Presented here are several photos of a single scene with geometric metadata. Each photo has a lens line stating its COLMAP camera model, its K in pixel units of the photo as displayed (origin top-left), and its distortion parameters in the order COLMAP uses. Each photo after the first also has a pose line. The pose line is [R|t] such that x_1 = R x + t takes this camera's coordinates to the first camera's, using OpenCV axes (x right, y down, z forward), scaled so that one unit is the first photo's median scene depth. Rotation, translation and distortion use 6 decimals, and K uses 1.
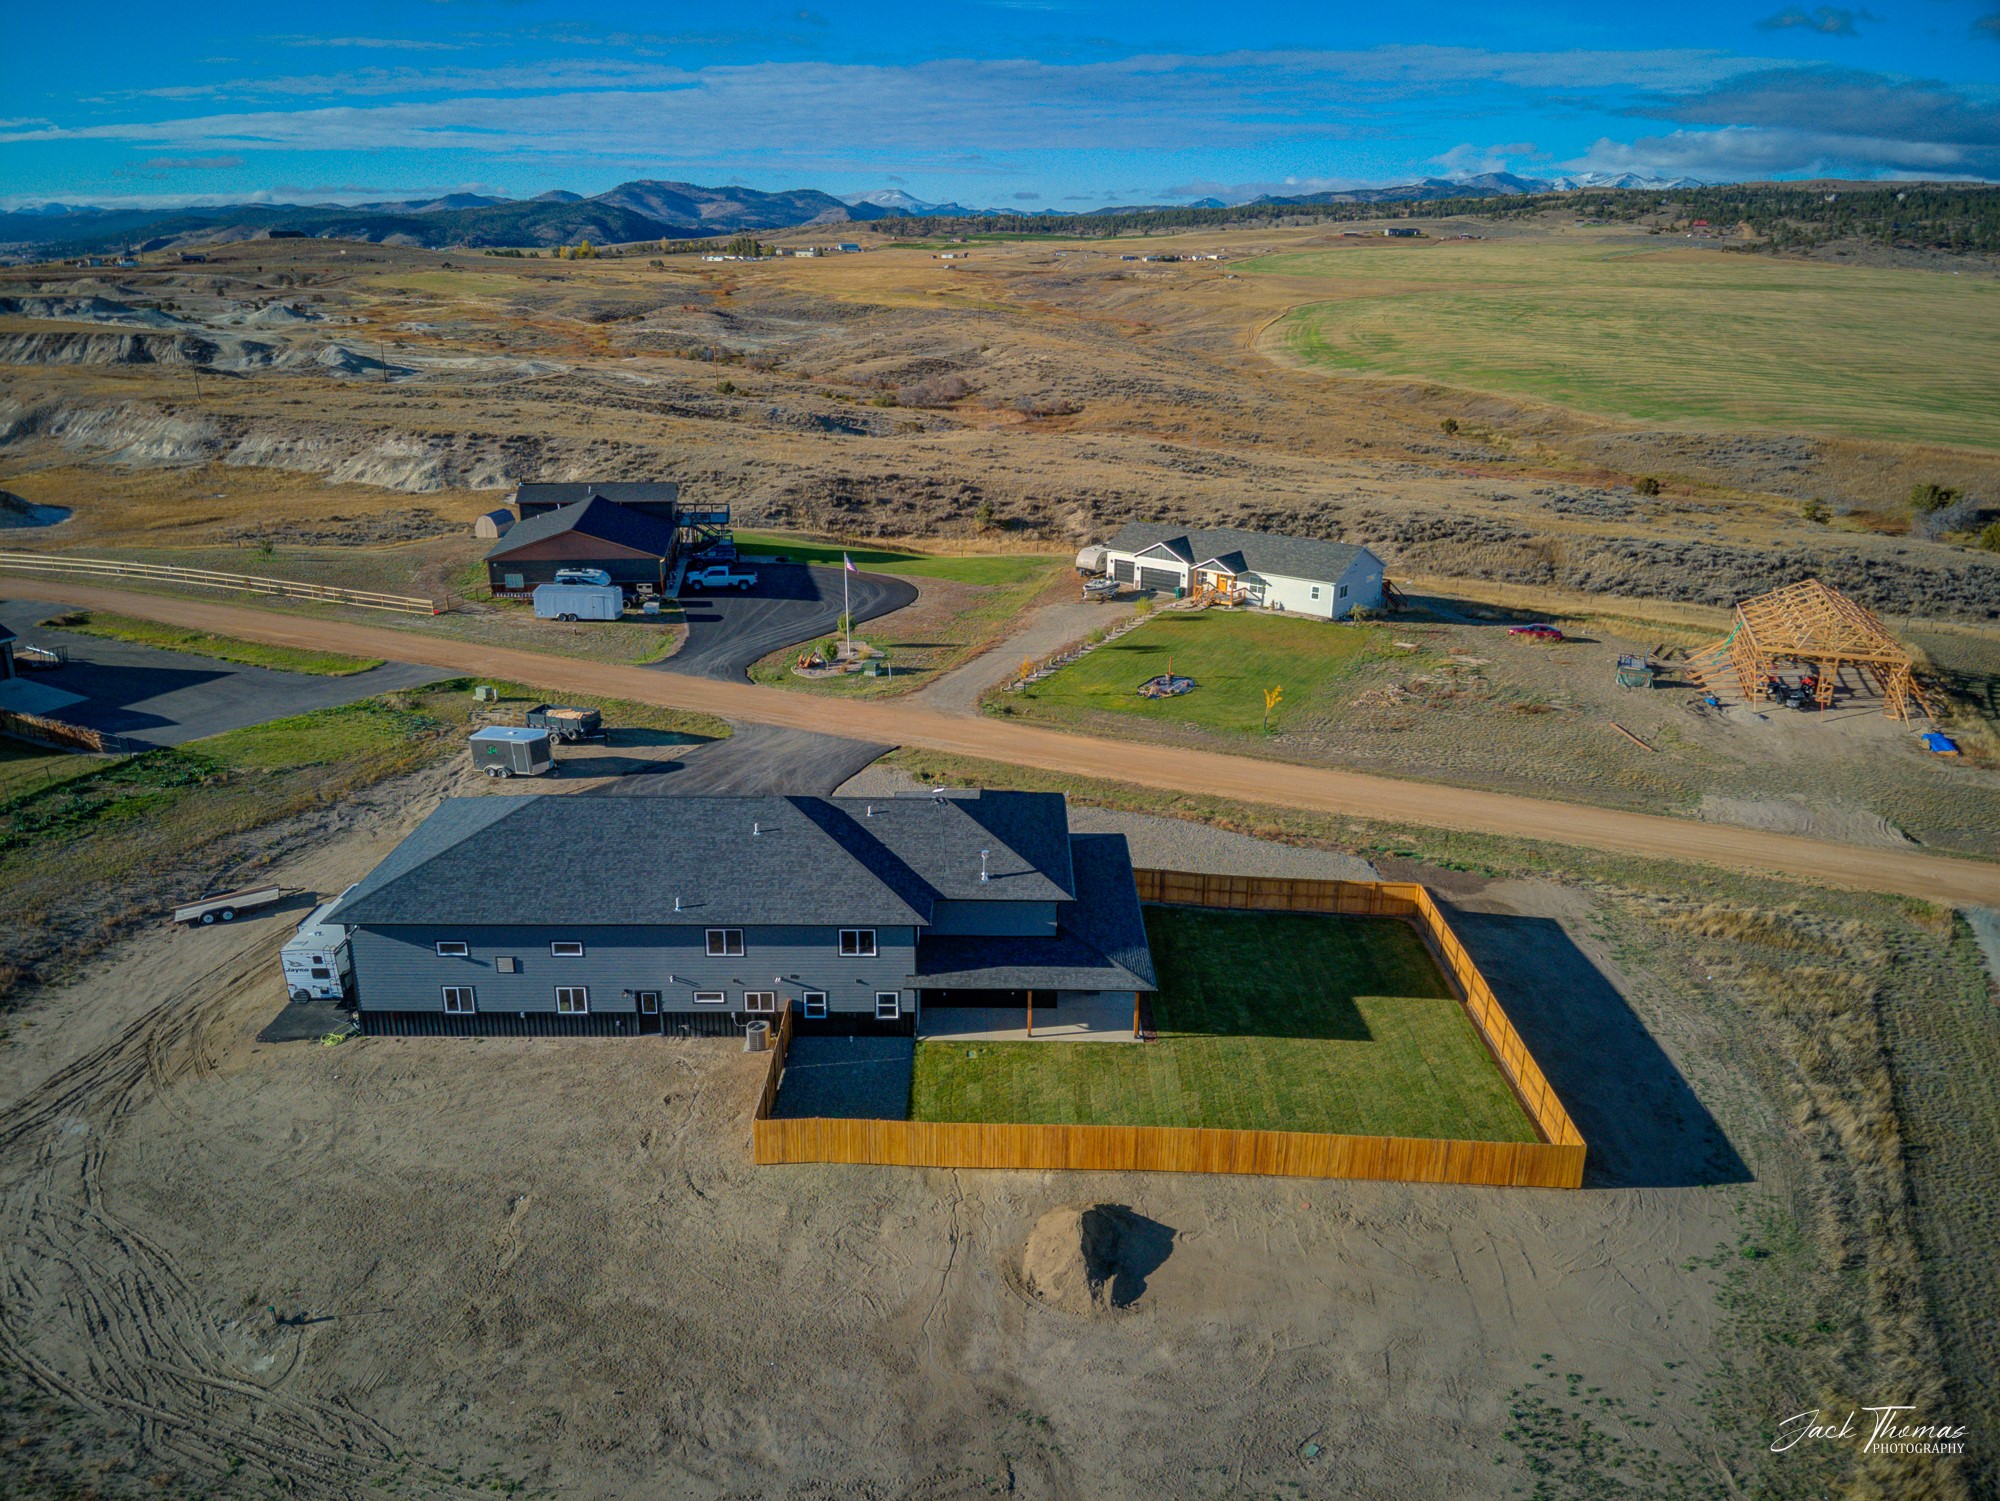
lens RADIAL K [[1453.0, 0, 992.7], [0, 1453.0, 759.4], [0, 0, 1]] dist [0.086987, -0.176222]
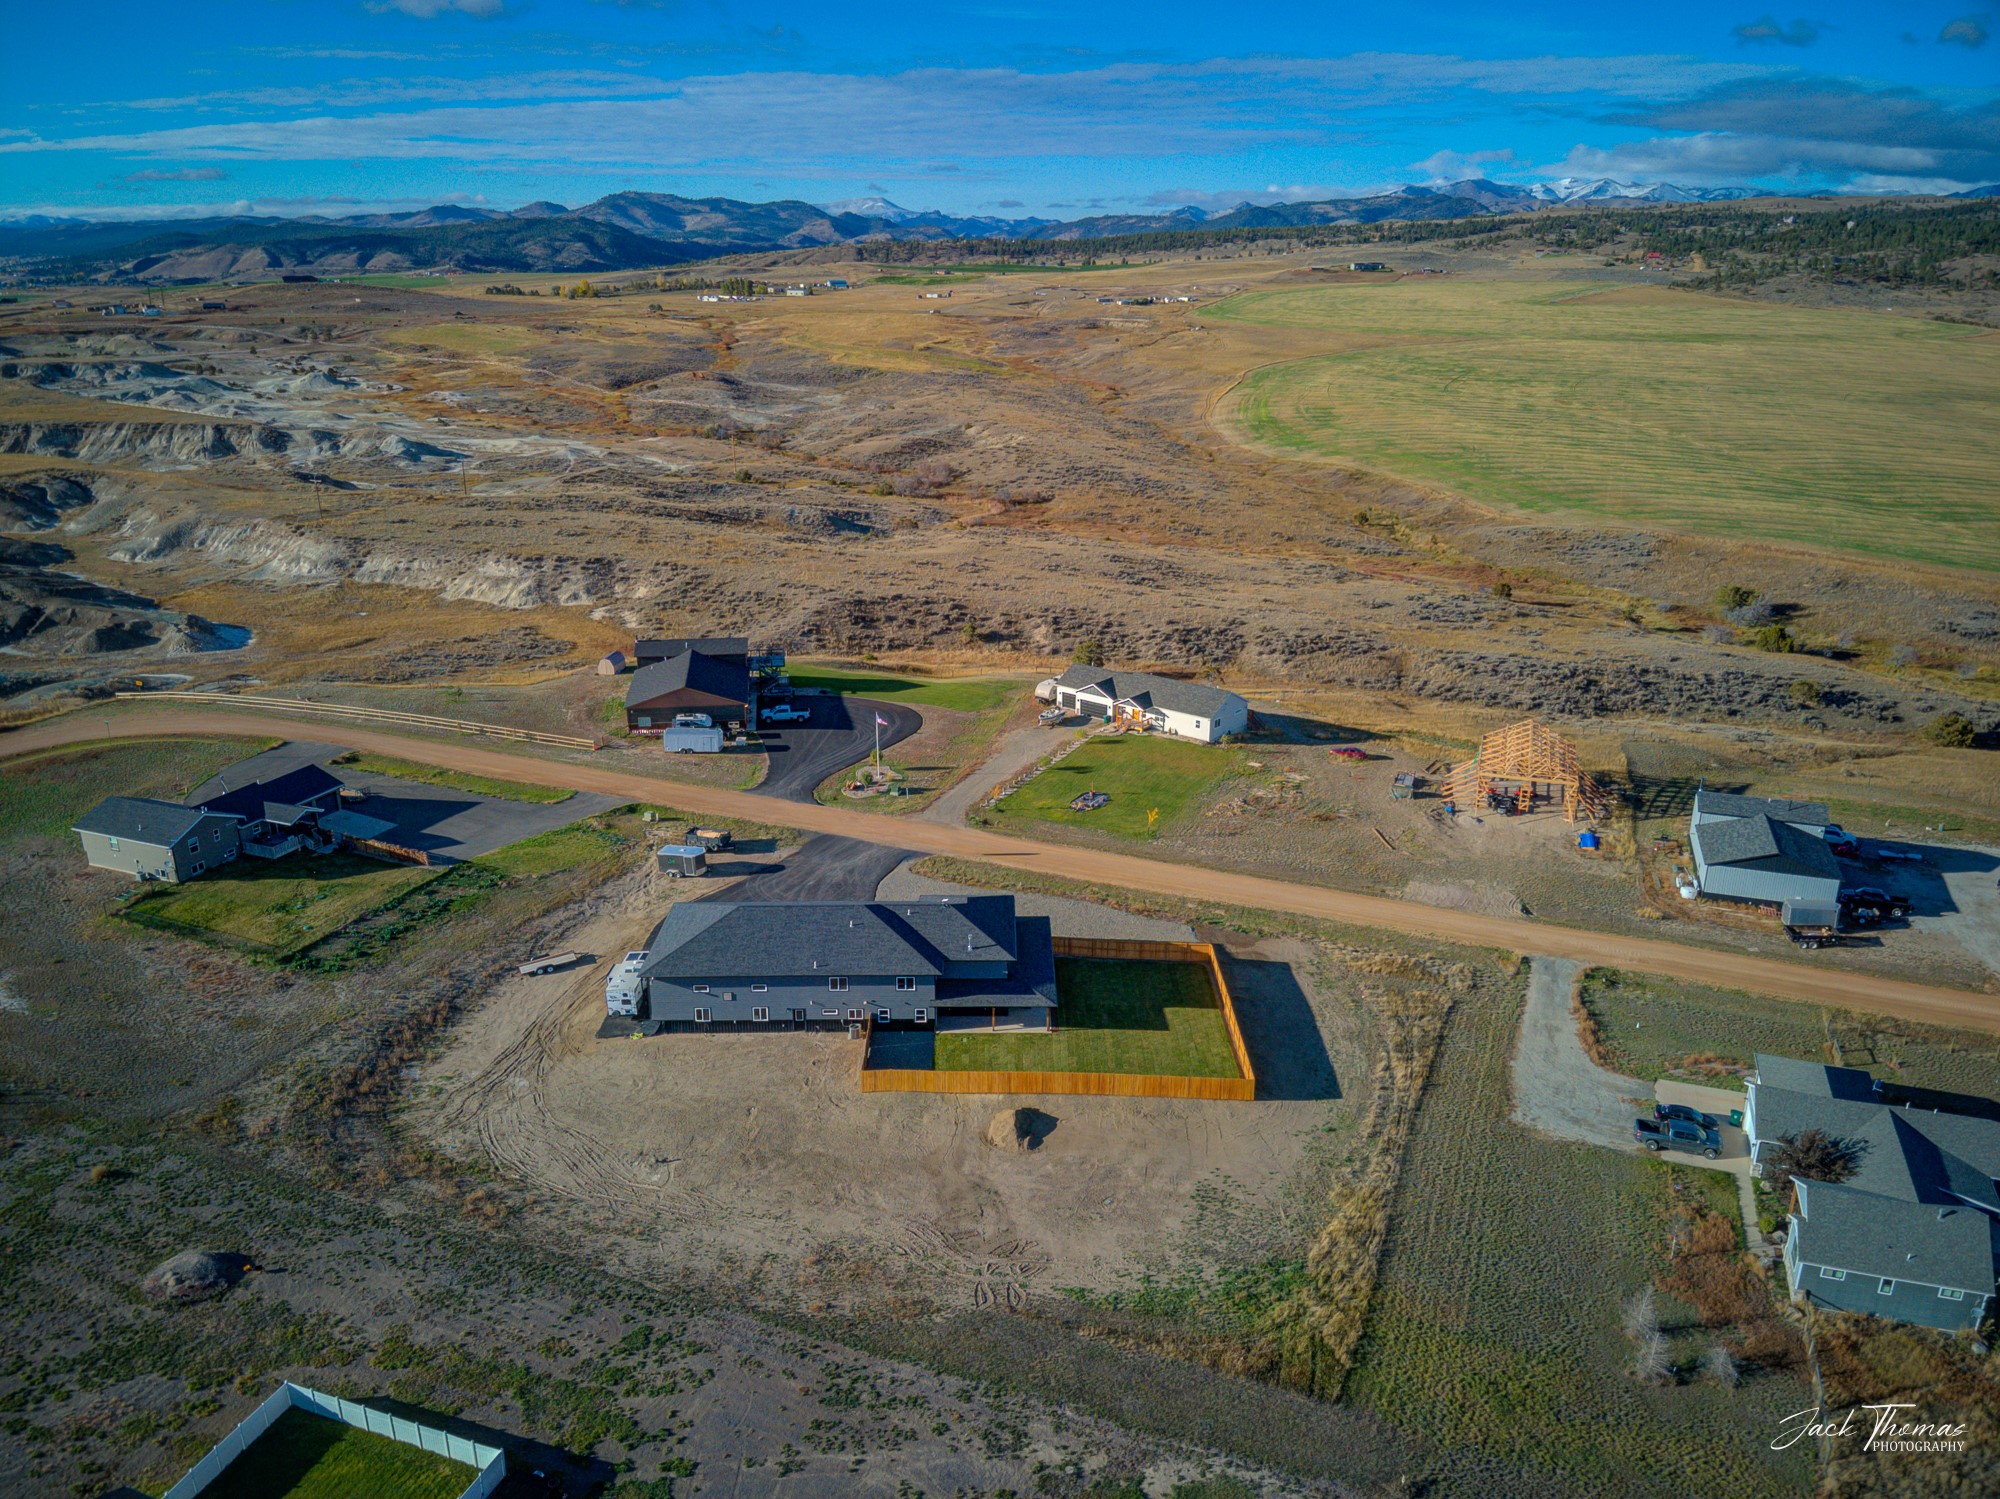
lens RADIAL K [[1453.0, 0, 995.1], [0, 1453.0, 746.7], [0, 0, 1]] dist [0.086987, -0.176222]
pose [[0.999917, -0.007162, 0.010726, 0.004810], [0.007295, 0.999897, -0.012391, -0.088702], [-0.010636, 0.012468, 0.999866, -0.510355]]
